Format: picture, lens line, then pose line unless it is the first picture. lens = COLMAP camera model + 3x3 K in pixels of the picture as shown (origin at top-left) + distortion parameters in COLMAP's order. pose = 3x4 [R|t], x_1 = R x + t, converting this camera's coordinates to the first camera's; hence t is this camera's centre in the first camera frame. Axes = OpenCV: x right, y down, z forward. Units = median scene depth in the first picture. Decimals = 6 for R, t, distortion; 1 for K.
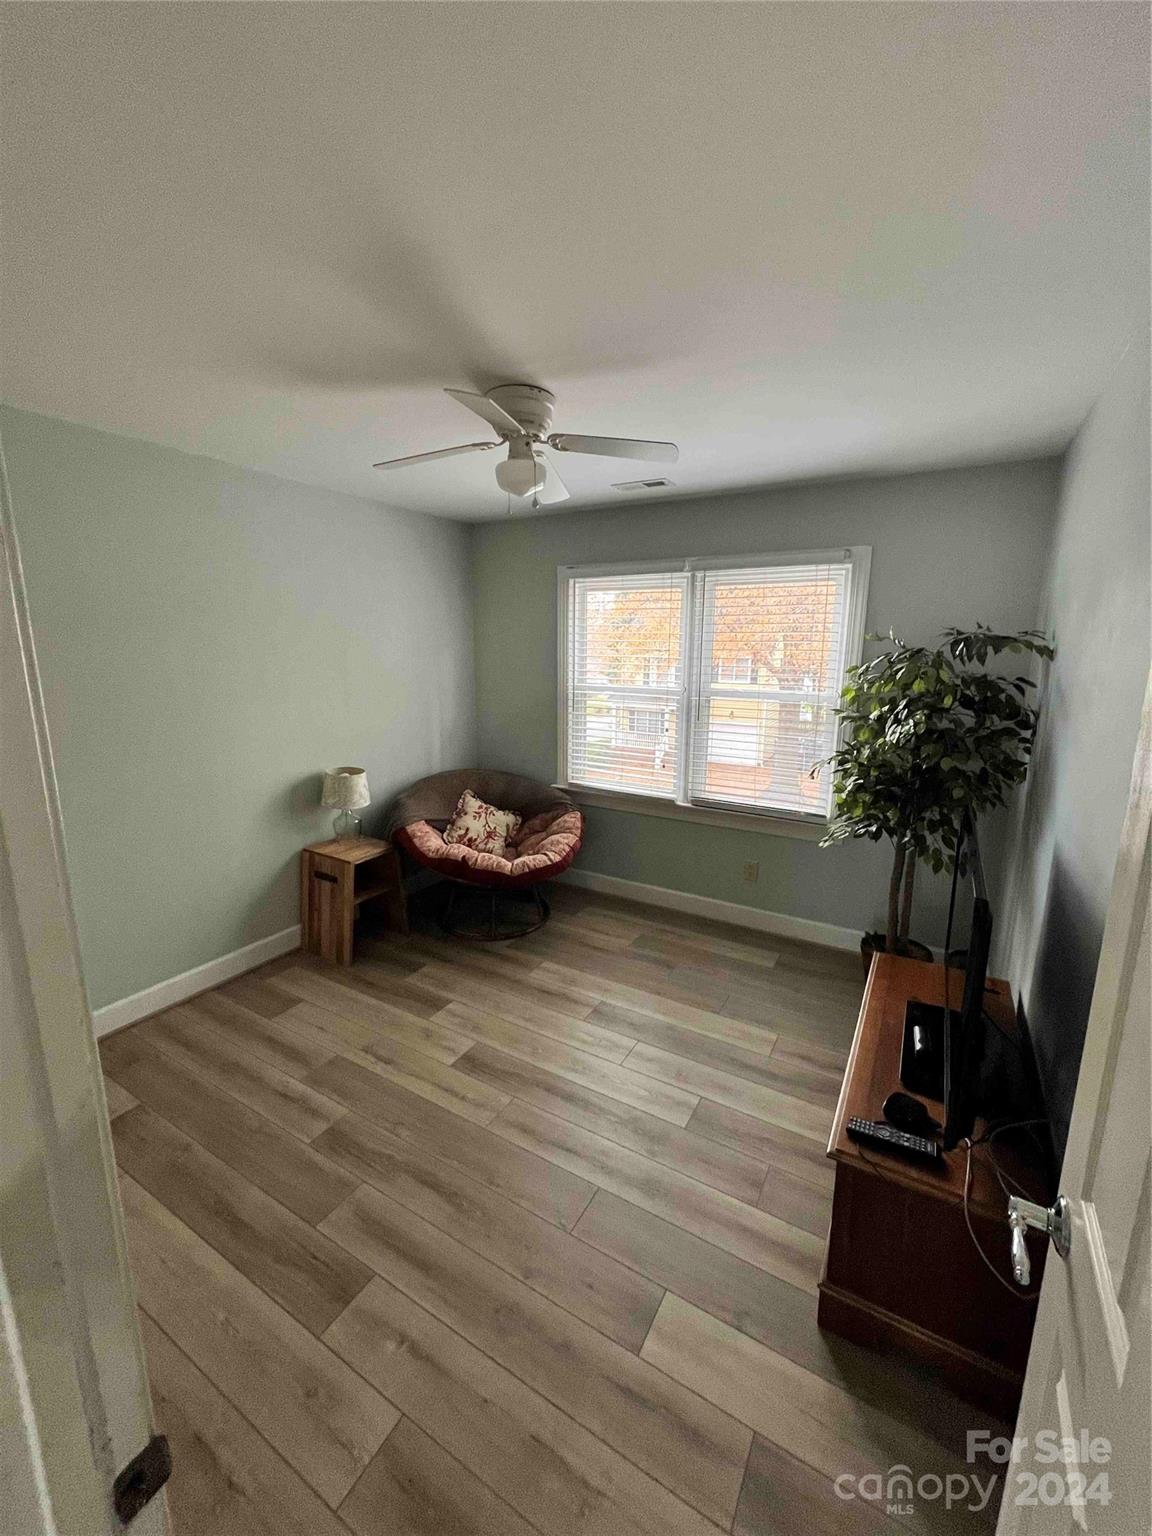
lens RADIAL K [[612.9, 0, 586.3], [0, 612.9, 760.6], [0, 0, 1]] dist [0.000291, 0.000136]
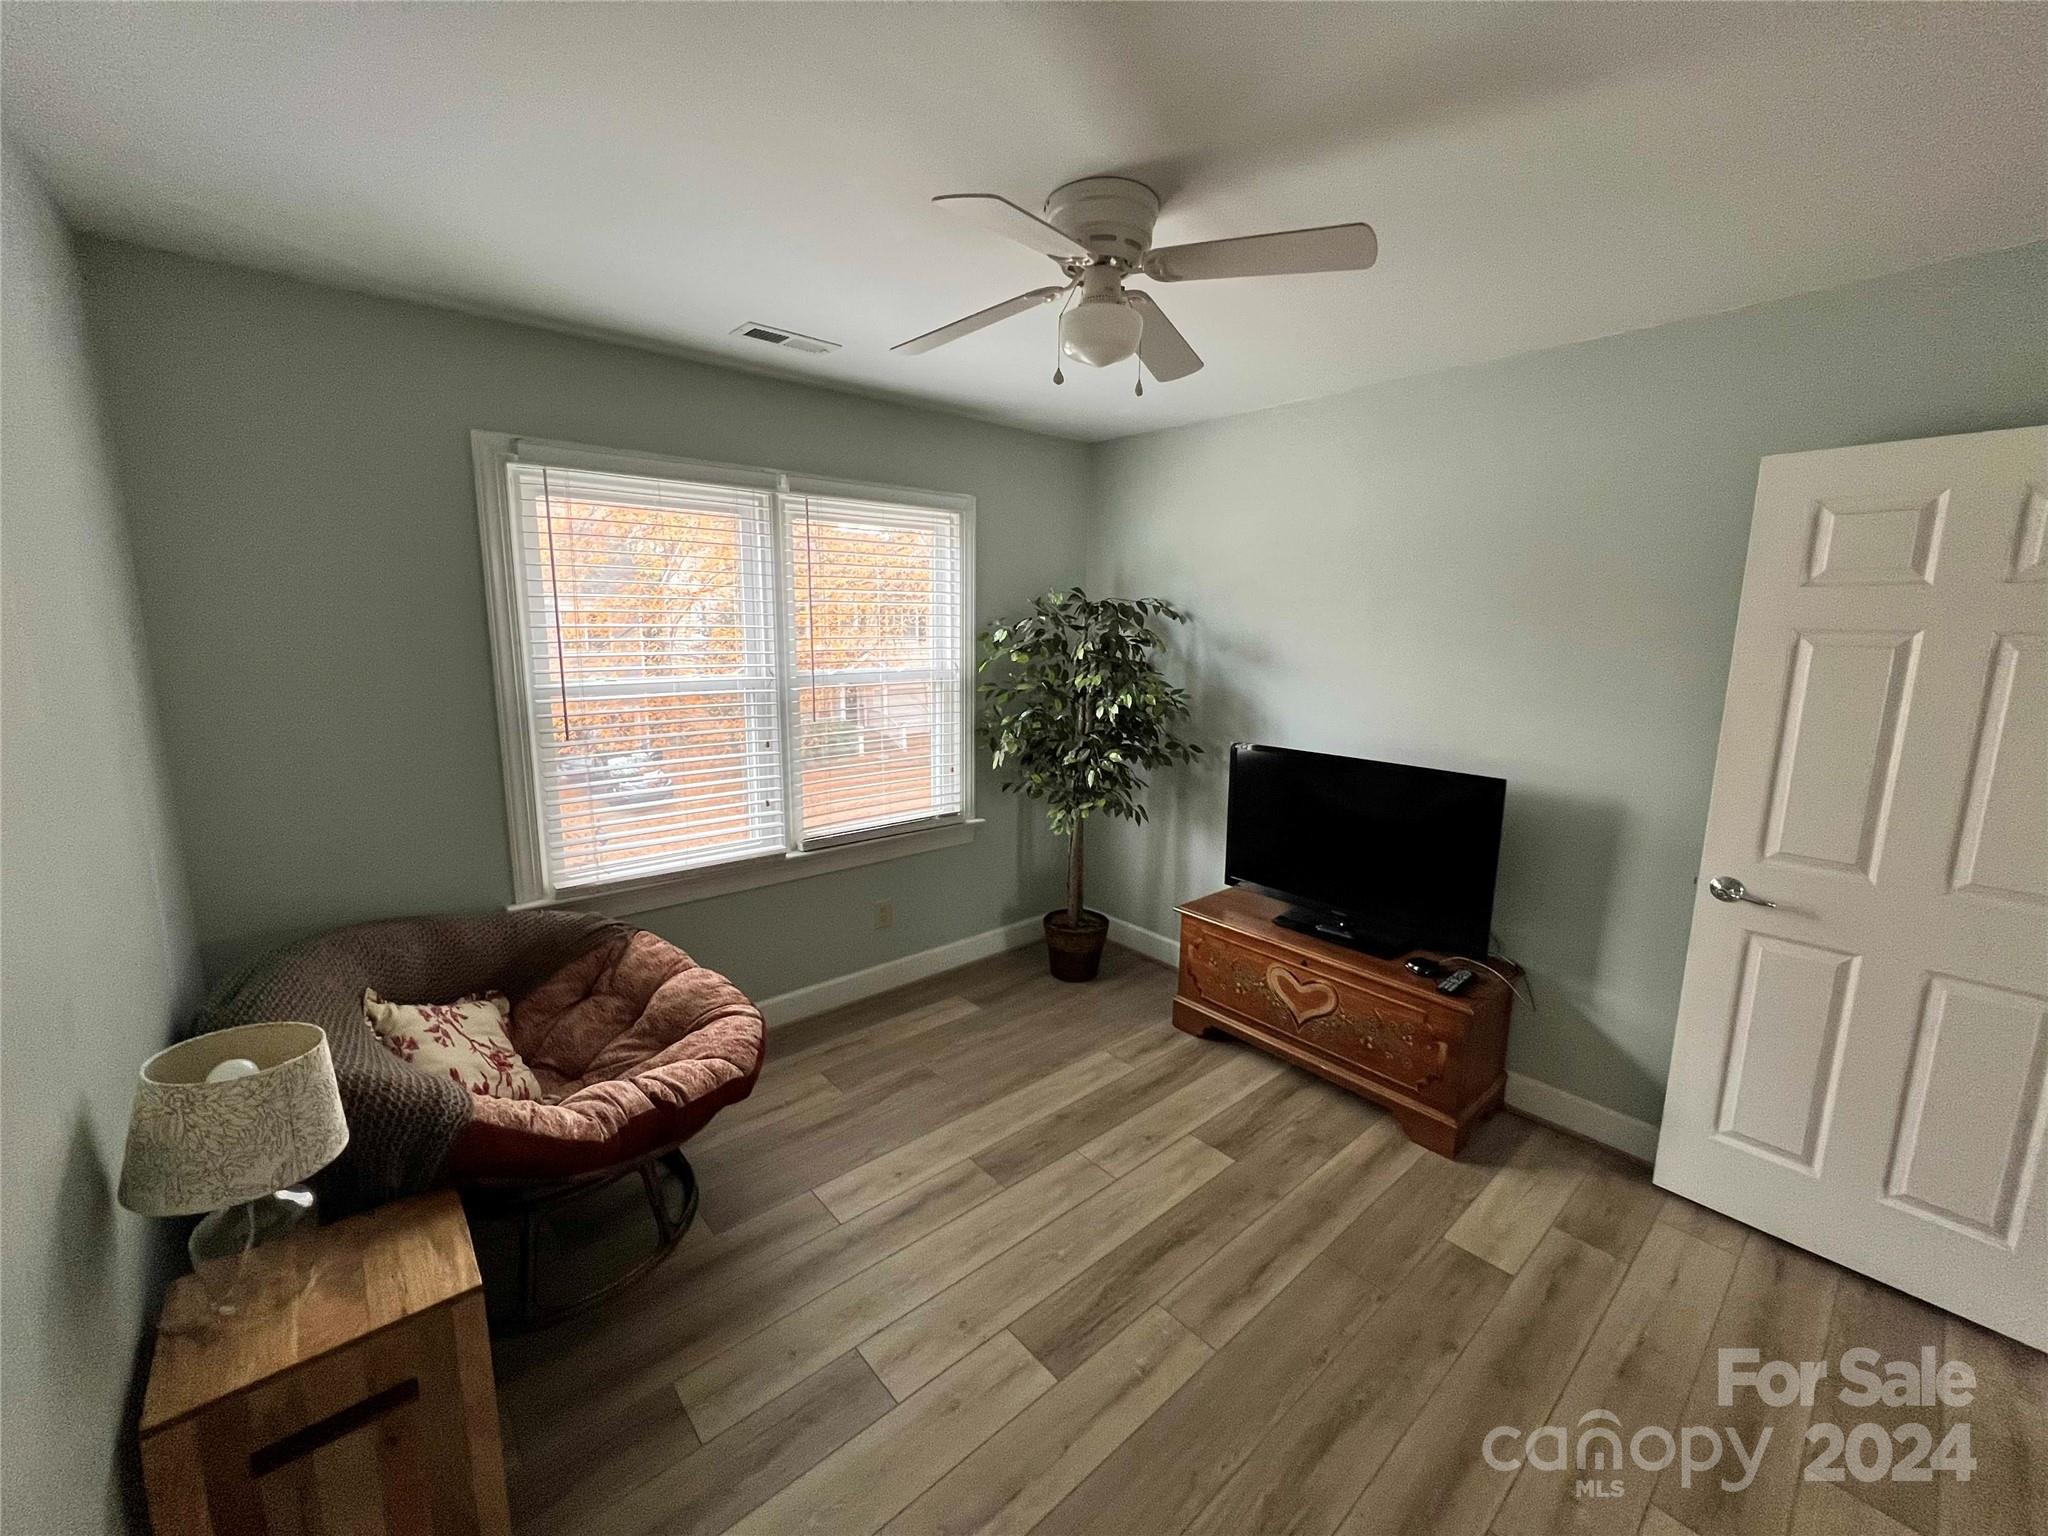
lens RADIAL K [[817.2, 0, 1003.8], [0, 817.2, 764.5], [0, 0, 1]] dist [0.000291, 0.000136]
pose [[0.330711, -0.171495, 0.928019, -0.609447], [0.169967, 0.978094, 0.120179, -0.097218], [-0.928300, 0.117988, 0.352615, 0.541735]]
